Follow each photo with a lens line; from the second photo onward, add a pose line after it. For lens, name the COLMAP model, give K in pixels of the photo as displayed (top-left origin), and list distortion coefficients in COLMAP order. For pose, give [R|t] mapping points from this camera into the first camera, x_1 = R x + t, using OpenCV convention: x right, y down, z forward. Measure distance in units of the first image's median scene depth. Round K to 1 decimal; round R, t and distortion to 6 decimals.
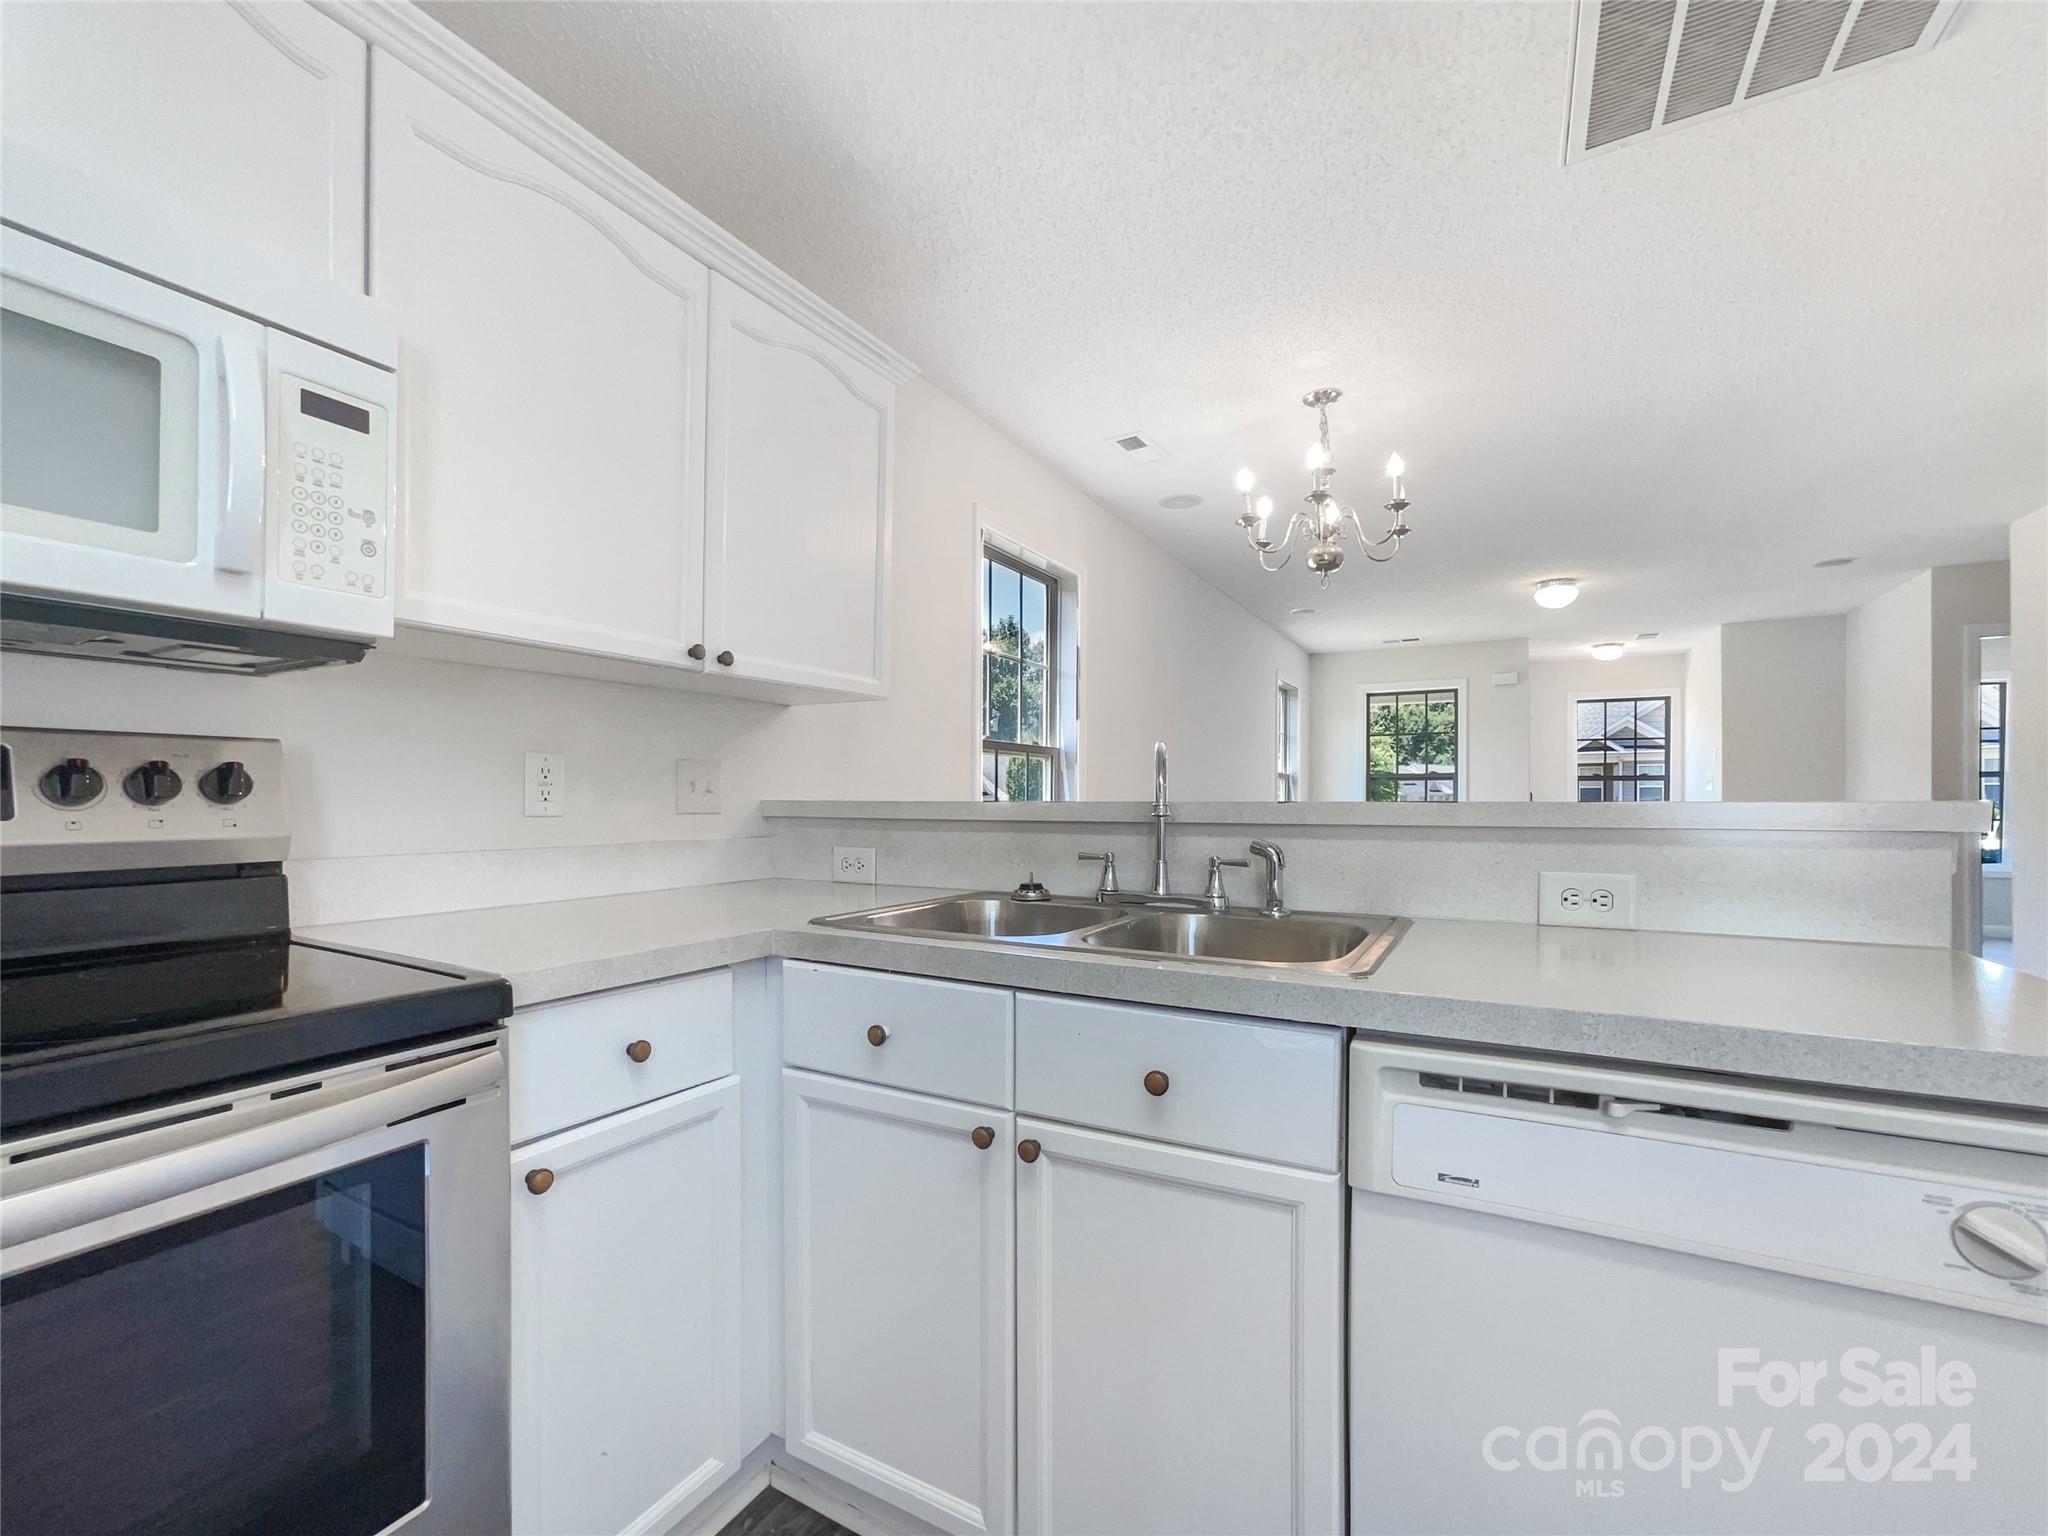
lens RADIAL K [[839.8, 0, 1054.0], [0, 839.8, 794.0], [0, 0, 1]] dist [0.000631, 0.000471]
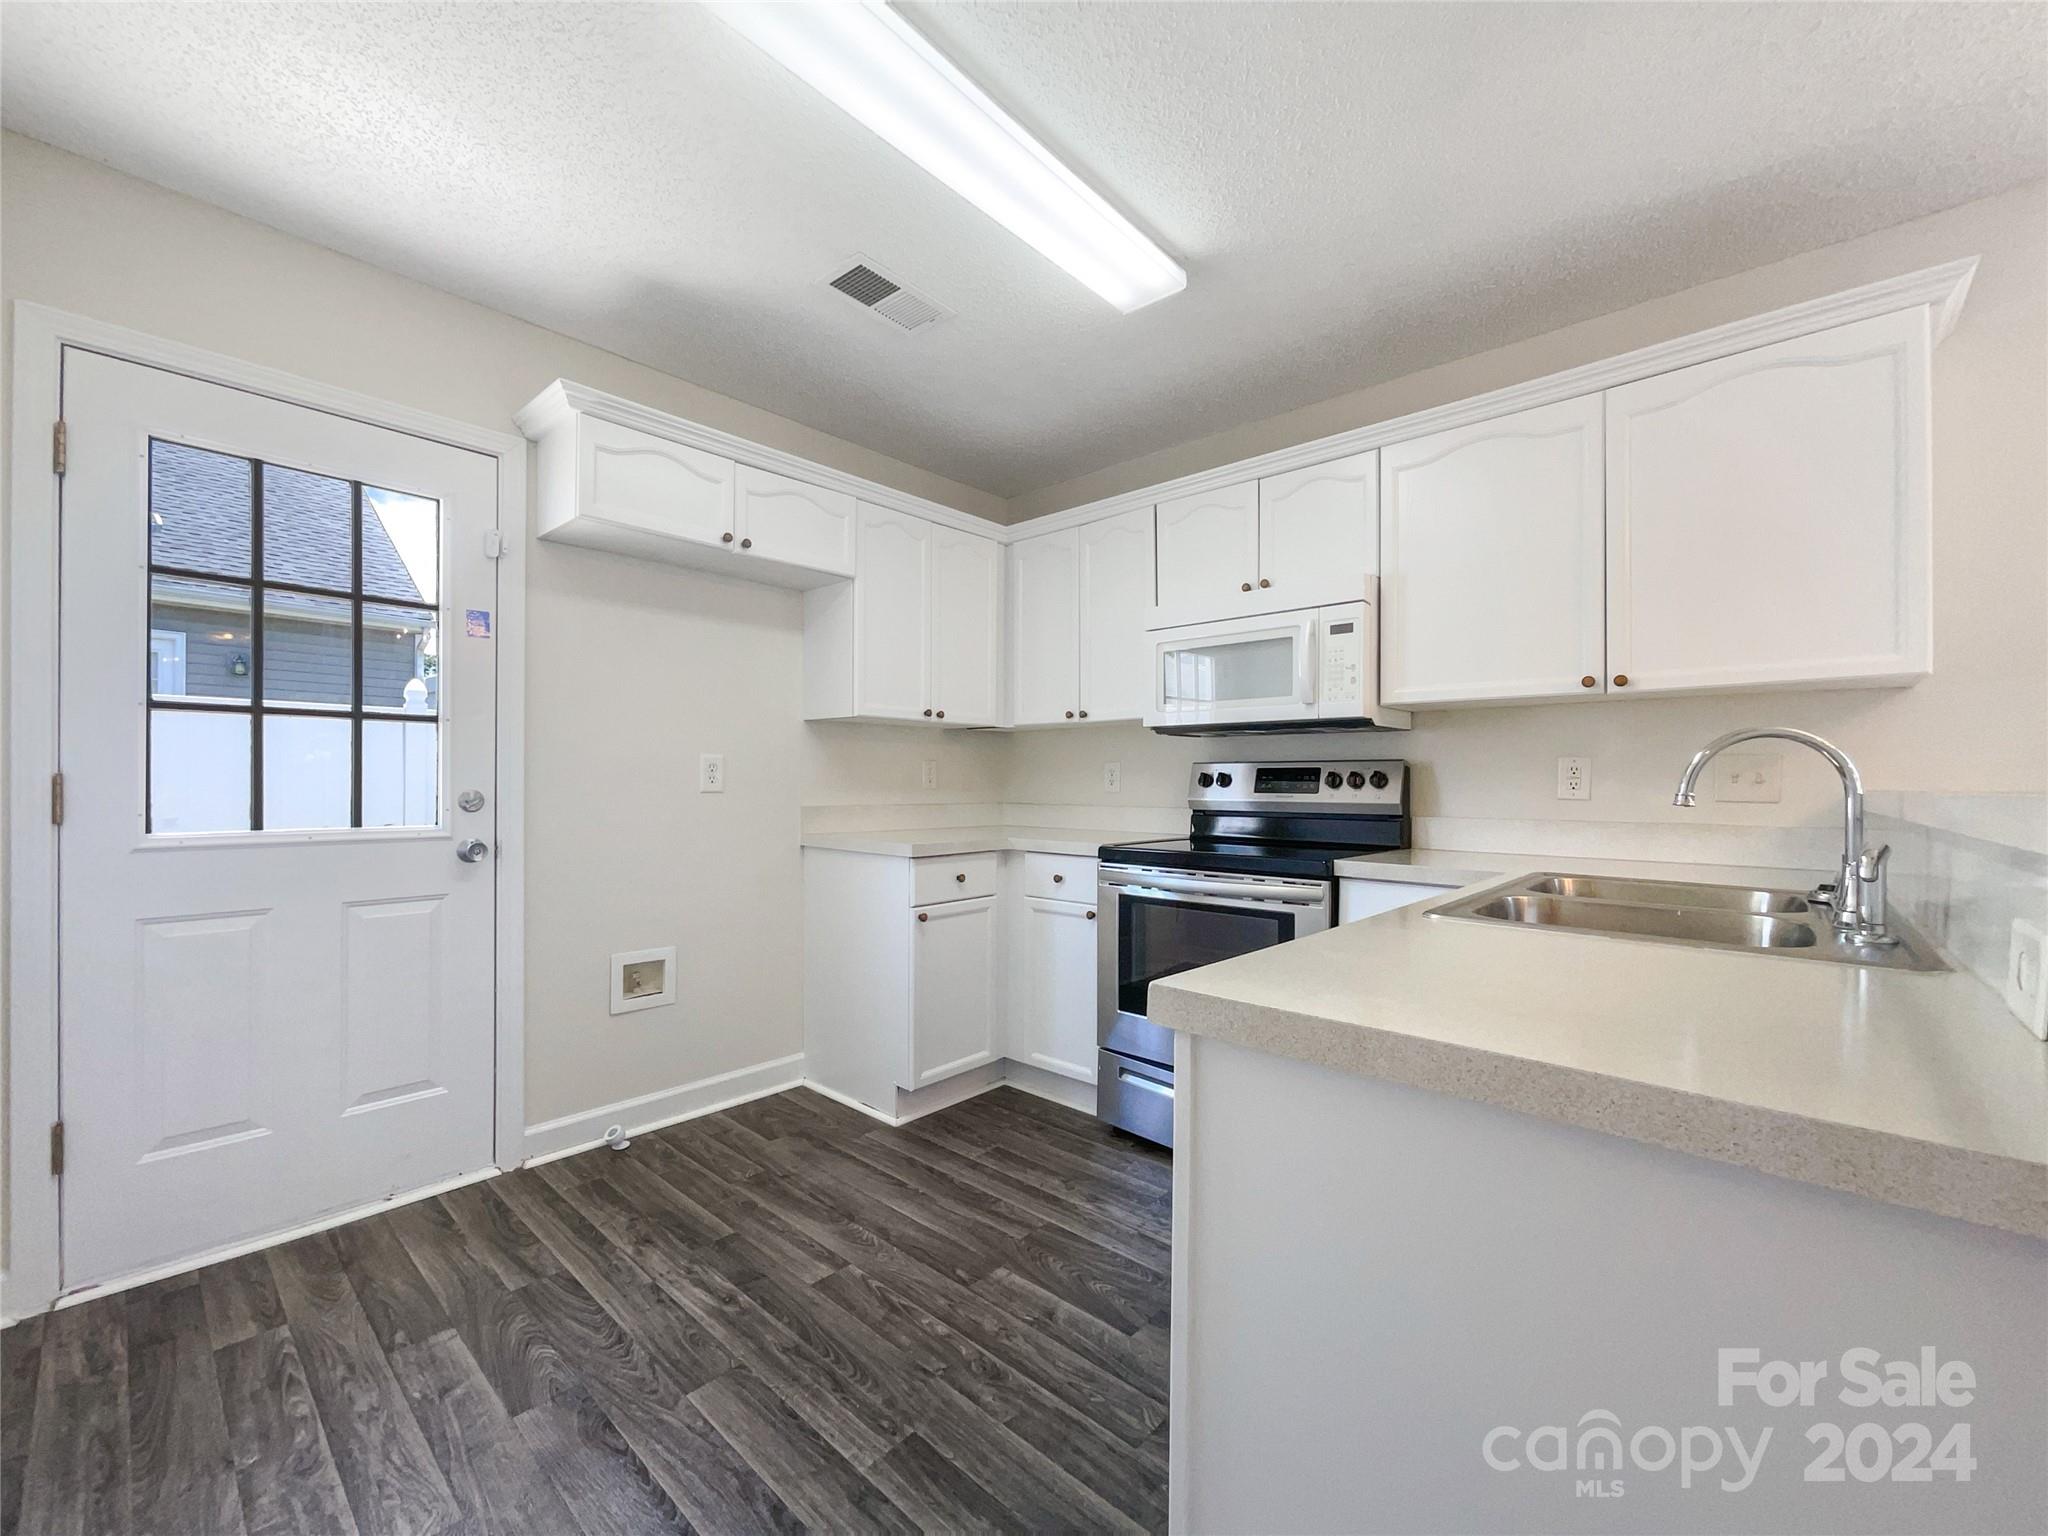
lens RADIAL K [[839.8, 0, 1026.3], [0, 839.8, 780.1], [0, 0, 1]] dist [0.000631, 0.000471]
pose [[-0.230047, -0.008003, -0.973147, 1.719066], [-0.002538, 0.999968, -0.007624, 0.010040], [0.973176, 0.000716, -0.230059, 0.655111]]
